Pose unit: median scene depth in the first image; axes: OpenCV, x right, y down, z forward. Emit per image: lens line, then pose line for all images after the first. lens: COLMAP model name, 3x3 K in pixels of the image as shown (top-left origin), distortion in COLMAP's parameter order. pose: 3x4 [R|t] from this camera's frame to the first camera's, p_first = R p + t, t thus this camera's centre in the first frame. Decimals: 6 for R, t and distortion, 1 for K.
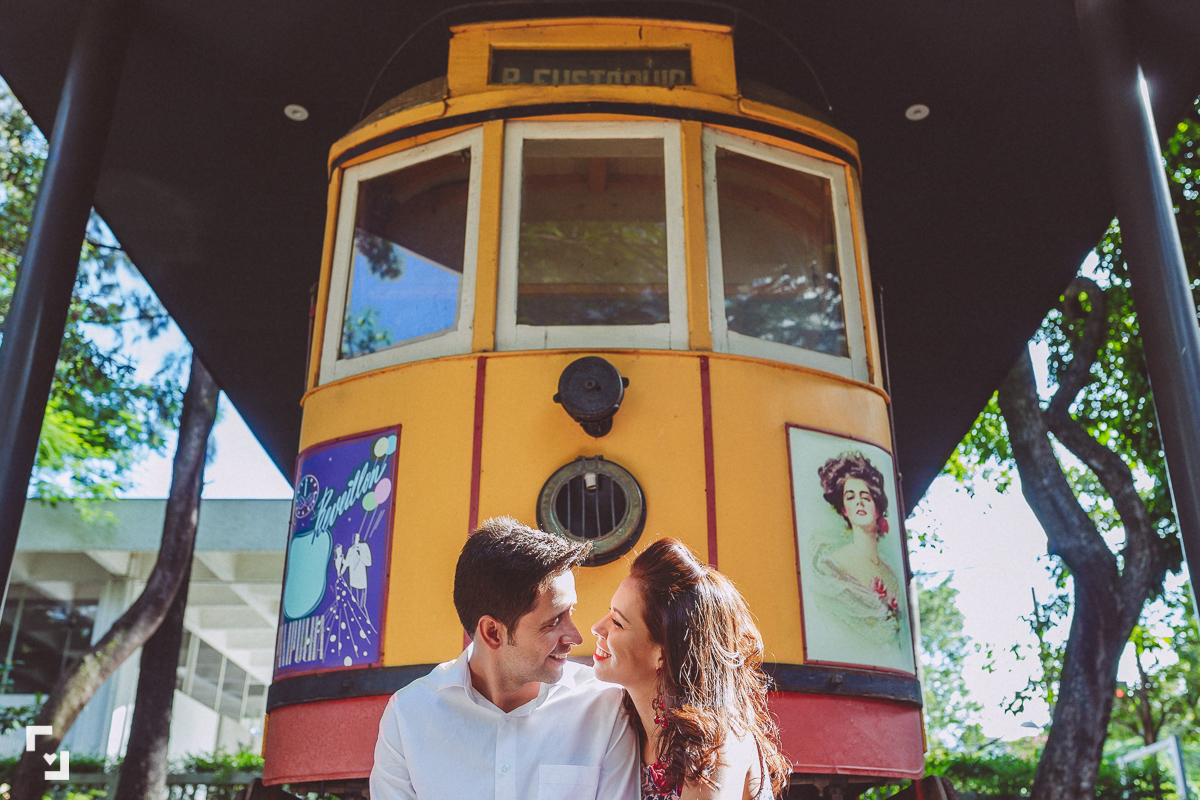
lens RADIAL K [[1164.9, 0, 604.8], [0, 1164.9, 408.4], [0, 0, 1]] dist [0.010160, 0.000000]
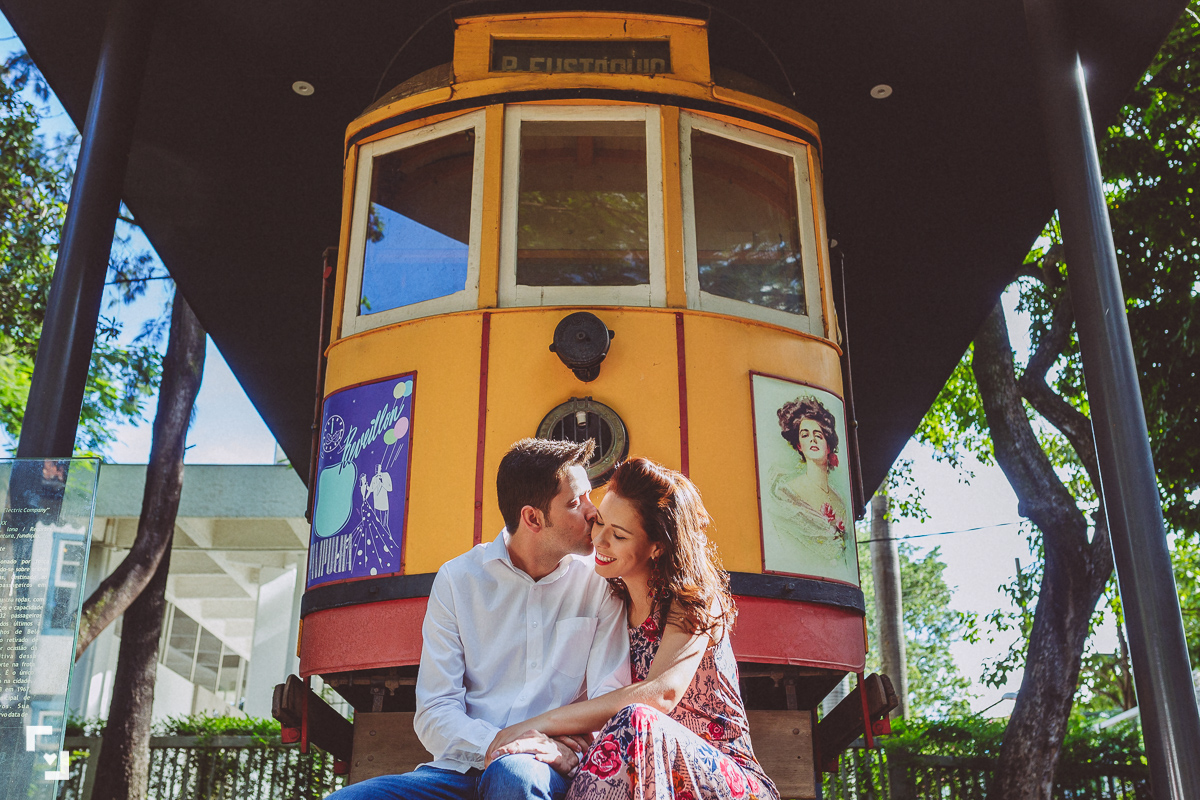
lens RADIAL K [[1164.9, 0, 596.1], [0, 1164.9, 389.5], [0, 0, 1]] dist [0.010160, 0.000000]
pose [[0.999958, 0.003542, 0.008508, -0.005761], [-0.003651, 0.999911, 0.012834, 0.014109], [-0.008462, -0.012865, 0.999881, -0.130715]]
